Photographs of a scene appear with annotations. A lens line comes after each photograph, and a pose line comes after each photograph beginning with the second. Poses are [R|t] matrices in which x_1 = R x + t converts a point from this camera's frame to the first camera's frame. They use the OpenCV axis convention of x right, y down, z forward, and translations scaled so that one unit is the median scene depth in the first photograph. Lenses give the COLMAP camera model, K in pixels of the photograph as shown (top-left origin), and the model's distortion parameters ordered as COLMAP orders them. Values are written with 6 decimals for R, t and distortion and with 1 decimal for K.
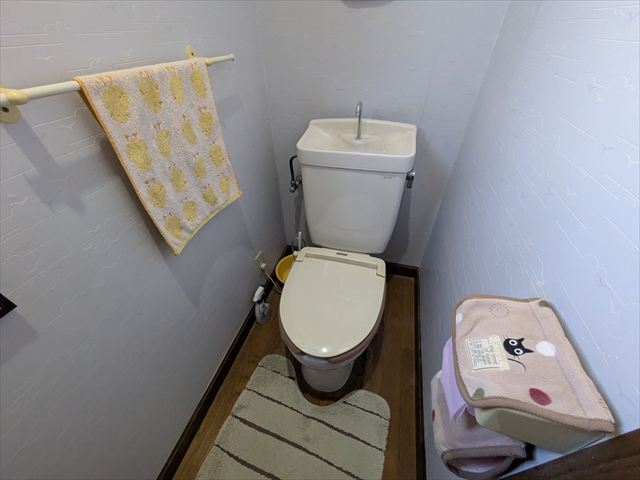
lens RADIAL K [[254.8, 0, 316.7], [0, 254.8, 243.7], [0, 0, 1]] dist [-0.010877, 0.000589]
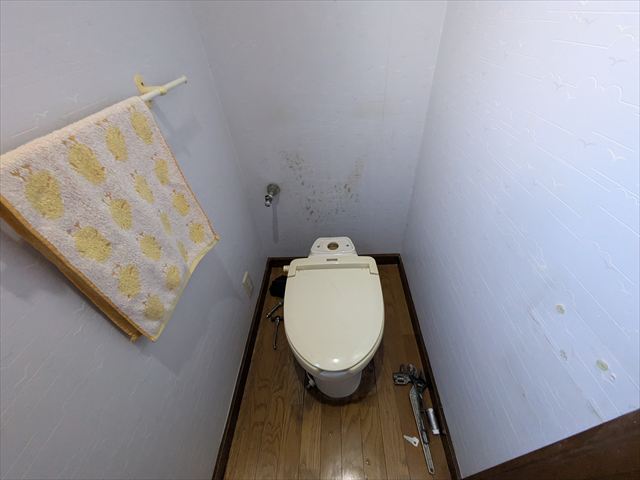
lens RADIAL K [[254.8, 0, 314.6], [0, 254.8, 241.7], [0, 0, 1]] dist [-0.010877, 0.000589]
pose [[0.969415, -0.201912, 0.139518, -0.158924], [0.197974, 0.979320, 0.041698, -0.144602], [-0.145053, -0.012802, 0.989341, 0.038710]]
